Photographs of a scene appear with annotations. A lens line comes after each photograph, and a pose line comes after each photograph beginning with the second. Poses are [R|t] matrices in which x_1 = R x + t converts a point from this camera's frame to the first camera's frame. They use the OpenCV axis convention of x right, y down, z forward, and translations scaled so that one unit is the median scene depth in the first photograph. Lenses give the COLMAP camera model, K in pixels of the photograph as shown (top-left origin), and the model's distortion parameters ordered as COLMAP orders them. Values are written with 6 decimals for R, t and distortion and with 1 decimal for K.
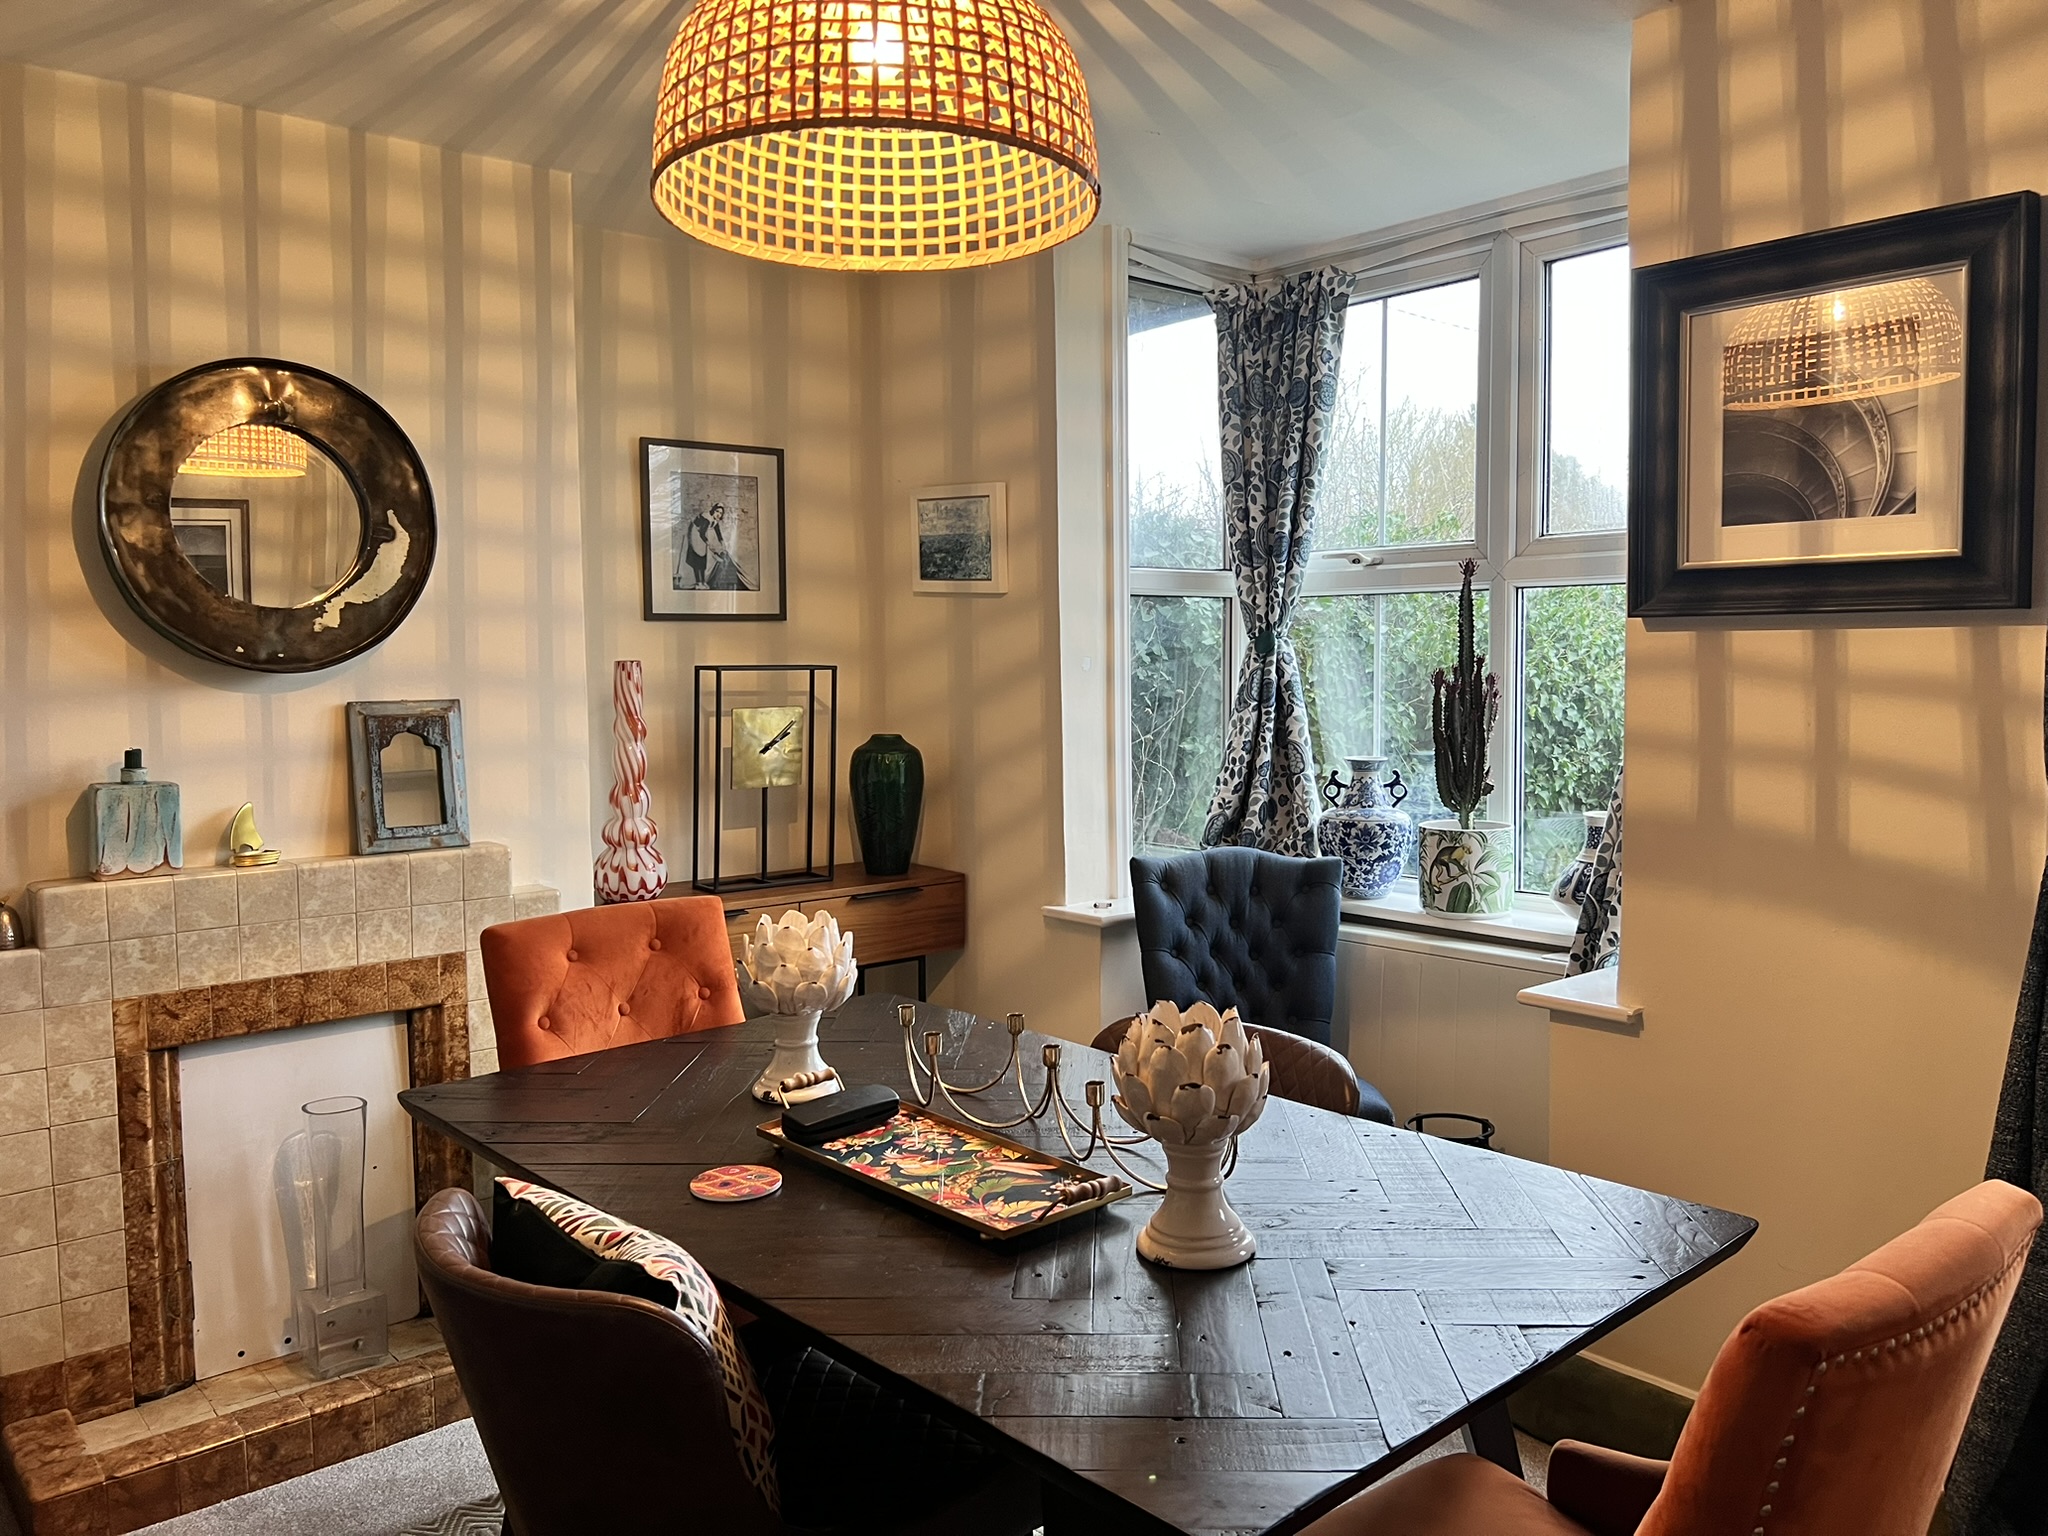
lens RADIAL K [[1537.4, 0, 1023.6], [0, 1537.4, 748.7], [0, 0, 1]] dist [0.007383, 0.002341]
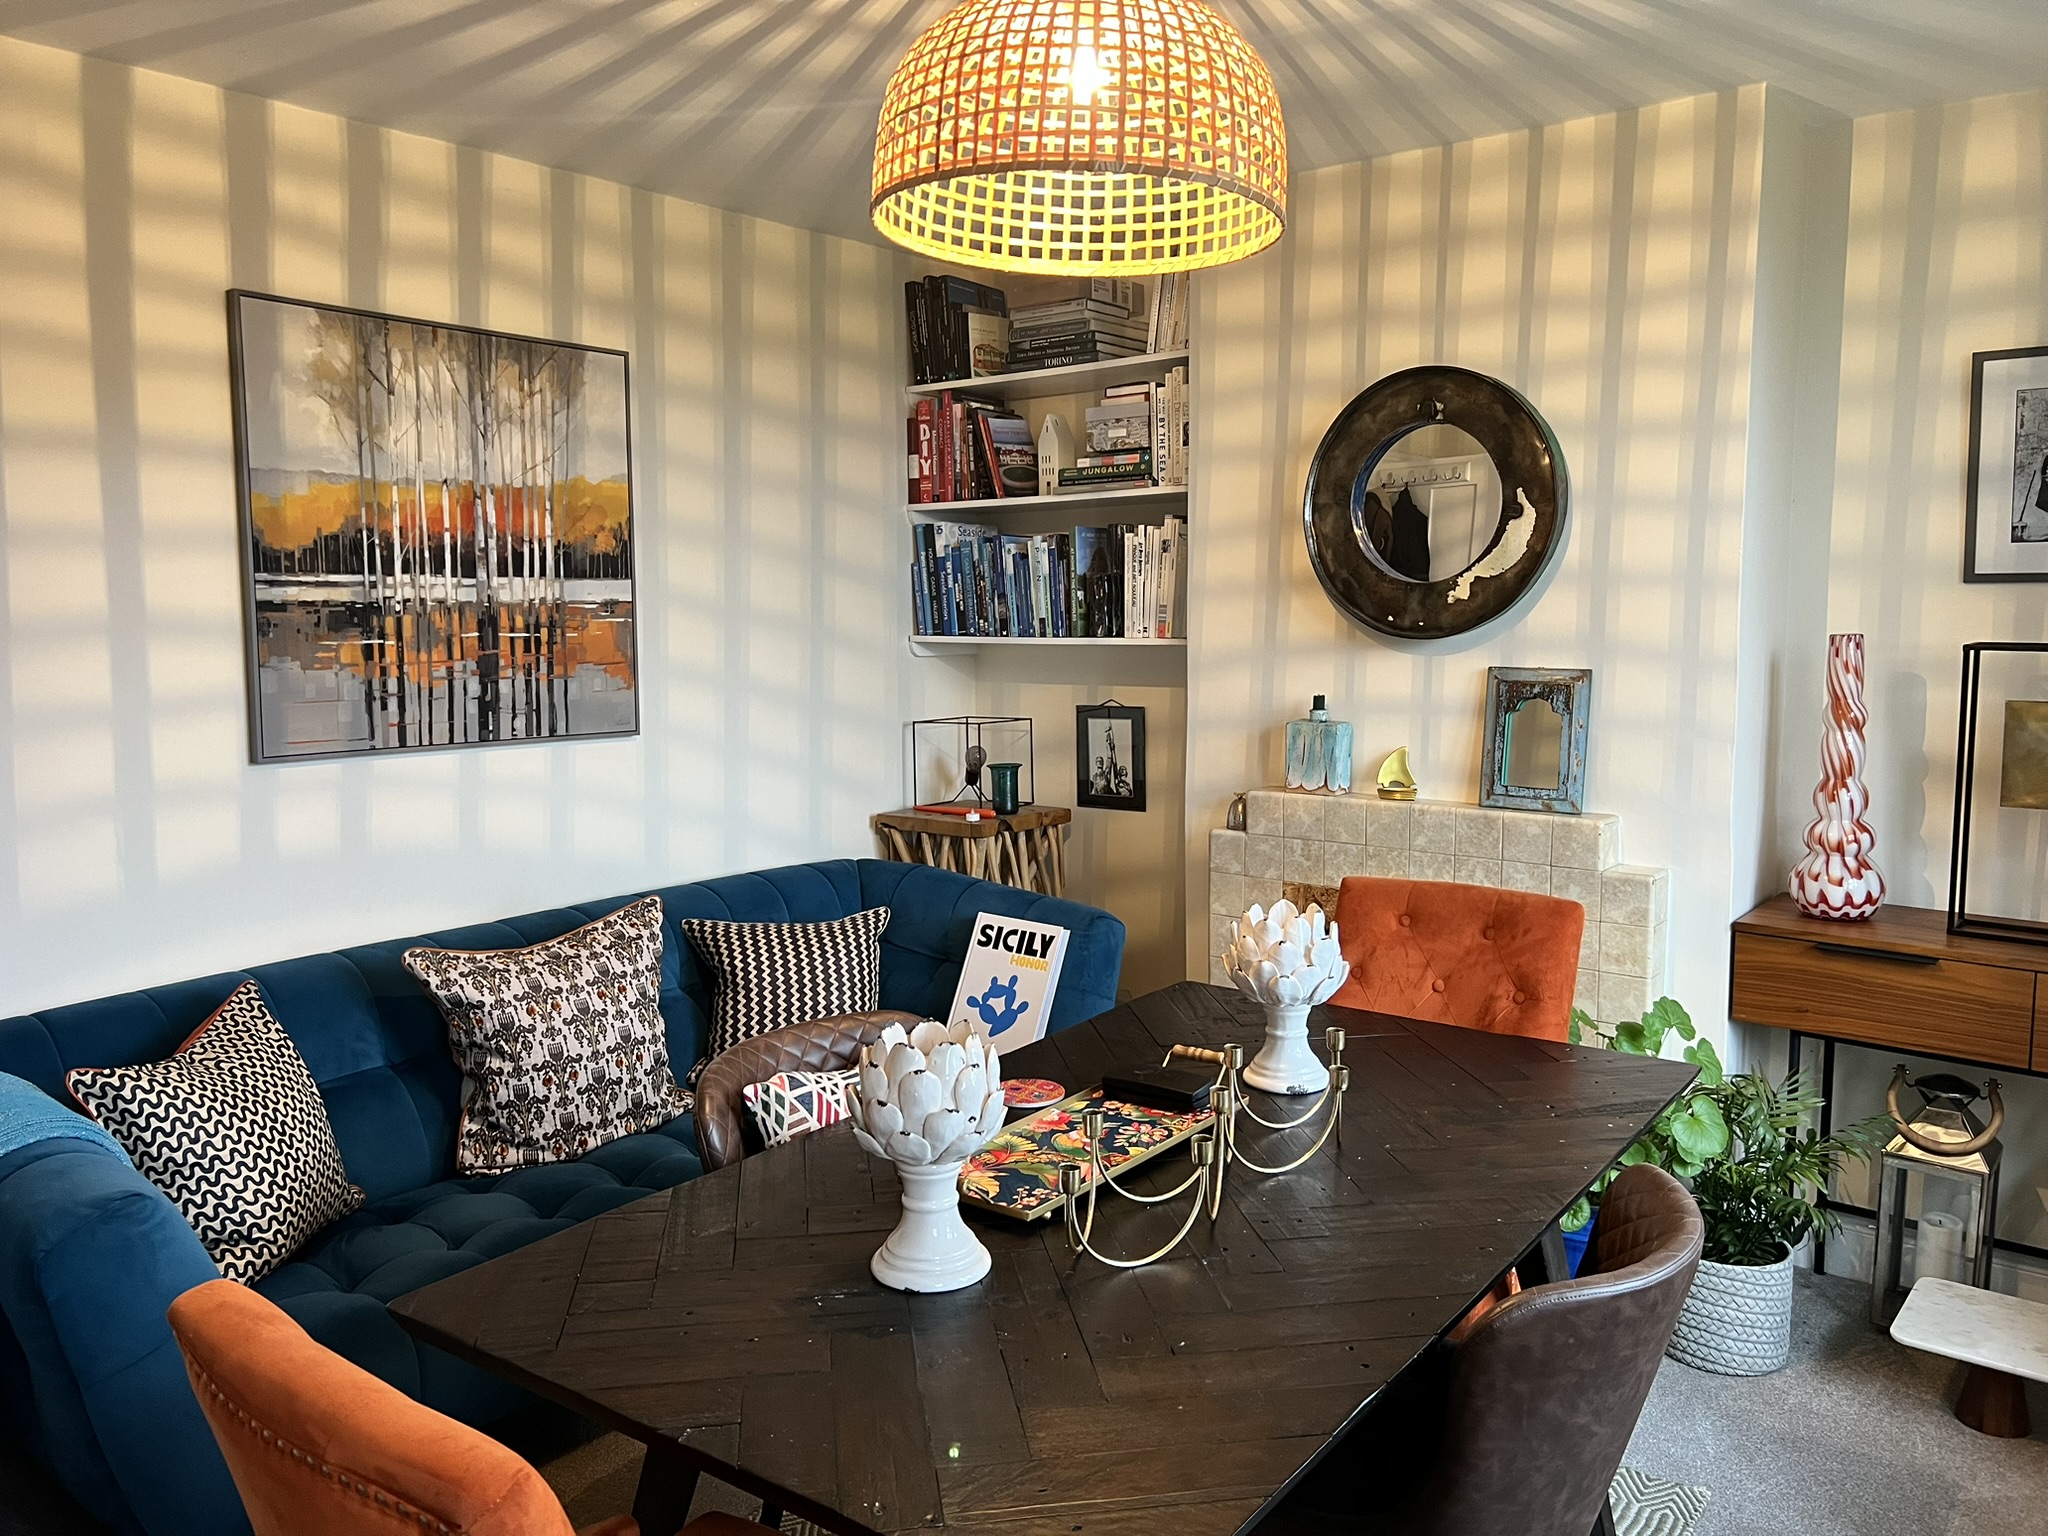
lens RADIAL K [[1509.8, 0, 1024.0], [0, 1509.8, 768.0], [0, 0, 1]] dist [-0.007940, -0.002626]
pose [[0.182118, 0.117844, -0.976189, 0.575556], [-0.060134, 0.992269, 0.108567, -0.056972], [0.981436, 0.038930, 0.187797, 0.487009]]
